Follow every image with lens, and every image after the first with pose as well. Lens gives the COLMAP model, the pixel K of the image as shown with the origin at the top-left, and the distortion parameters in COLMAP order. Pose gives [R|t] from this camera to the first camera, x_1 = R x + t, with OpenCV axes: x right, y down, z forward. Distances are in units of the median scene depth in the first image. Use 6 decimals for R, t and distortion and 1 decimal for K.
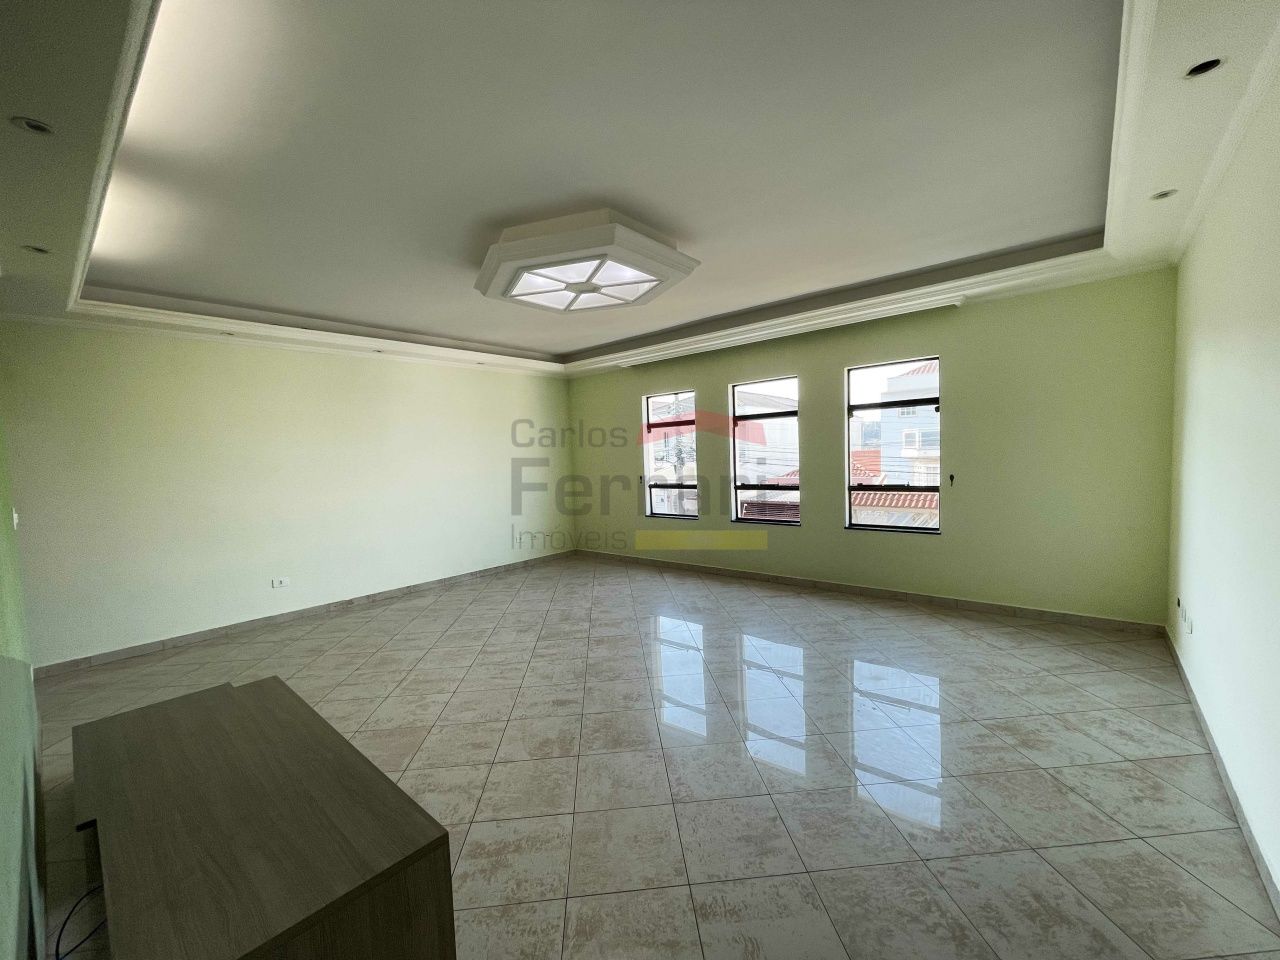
lens RADIAL K [[509.1, 0, 640.0], [0, 509.1, 480.0], [0, 0, 1]] dist [0.000634, 0.000014]
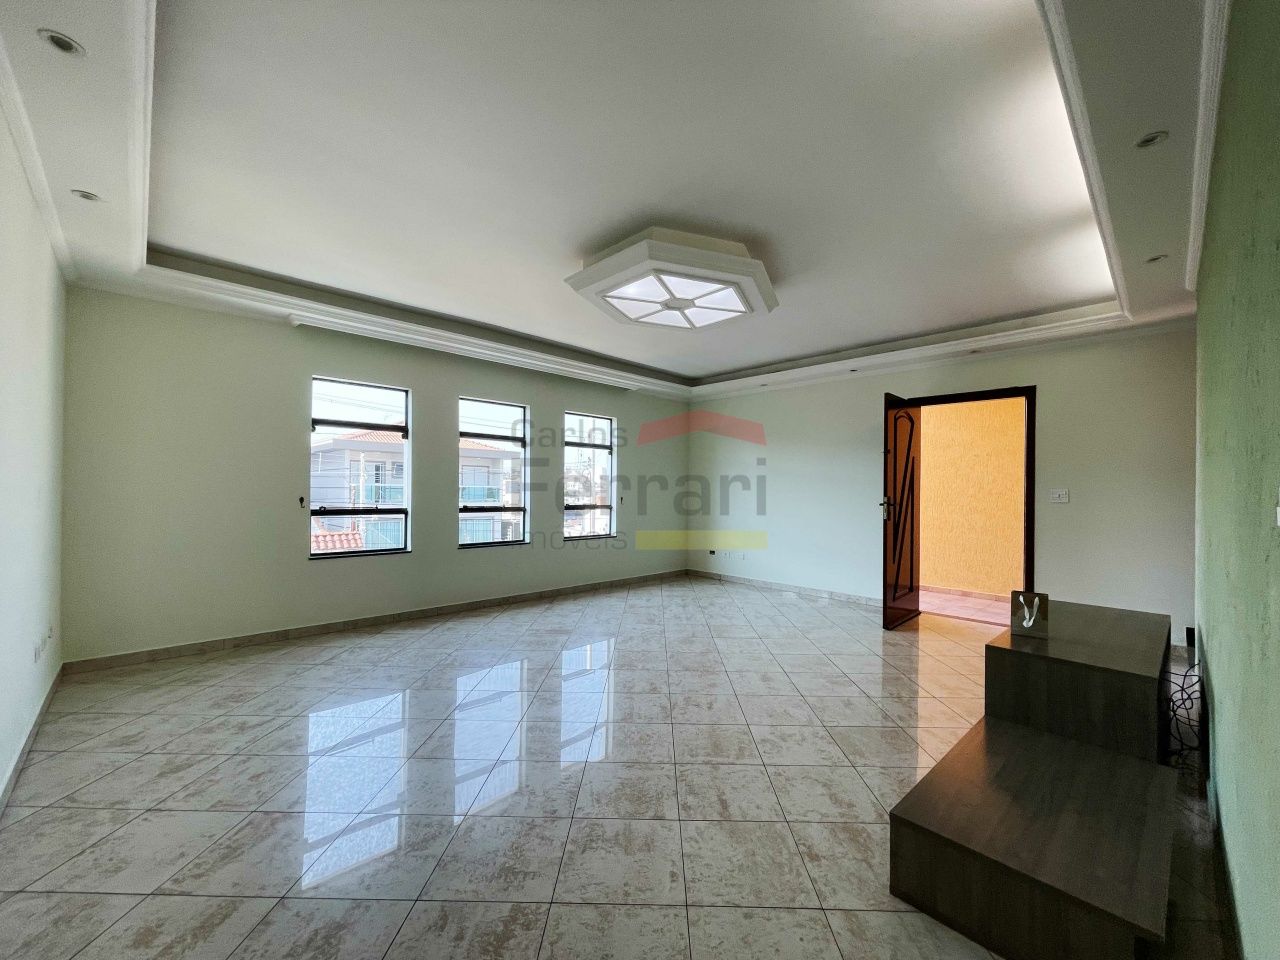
lens RADIAL K [[529.3, 0, 640.0], [0, 529.3, 480.0], [0, 0, 1]] dist [0.028674, 0.000030]
pose [[0.103026, 0.044549, 0.993681, -0.737629], [0.033849, 0.998261, -0.048264, 0.020798], [-0.994103, 0.038608, 0.101339, 0.606301]]
